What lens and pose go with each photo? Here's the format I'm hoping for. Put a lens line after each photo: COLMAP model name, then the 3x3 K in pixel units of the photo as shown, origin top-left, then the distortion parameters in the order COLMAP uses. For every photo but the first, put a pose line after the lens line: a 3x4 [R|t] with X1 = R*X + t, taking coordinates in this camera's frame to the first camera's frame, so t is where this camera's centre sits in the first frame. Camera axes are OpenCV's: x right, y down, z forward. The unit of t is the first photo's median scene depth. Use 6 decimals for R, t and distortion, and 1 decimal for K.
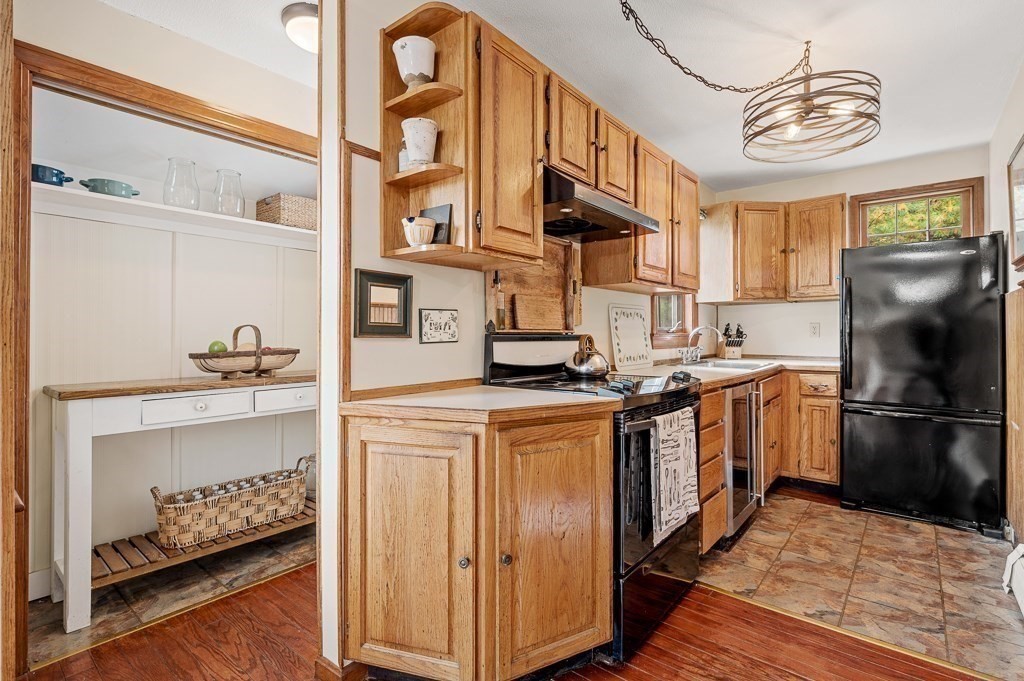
lens RADIAL K [[492.4, 0, 510.7], [0, 492.4, 335.2], [0, 0, 1]] dist [-0.000114, 0.000002]
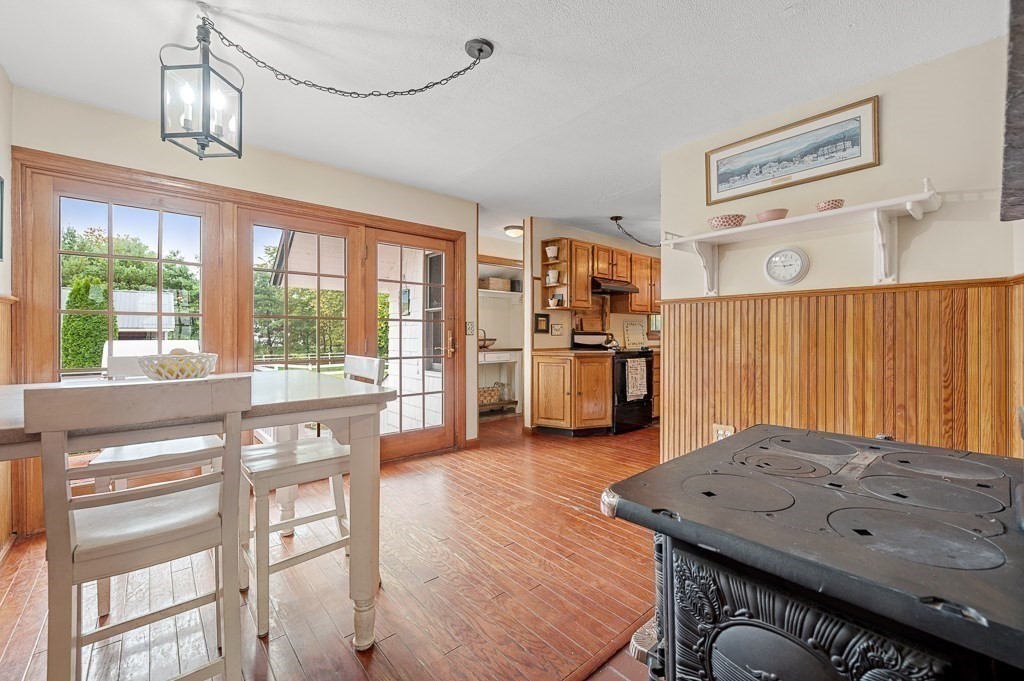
lens RADIAL K [[421.7, 0, 506.7], [0, 421.7, 336.9], [0, 0, 1]] dist [0.000366, 0.000006]
pose [[0.984815, 0.000442, -0.173608, 0.003717], [-0.000364, 1.000000, 0.000480, 0.026132], [0.173608, -0.000409, 0.984815, -1.771223]]
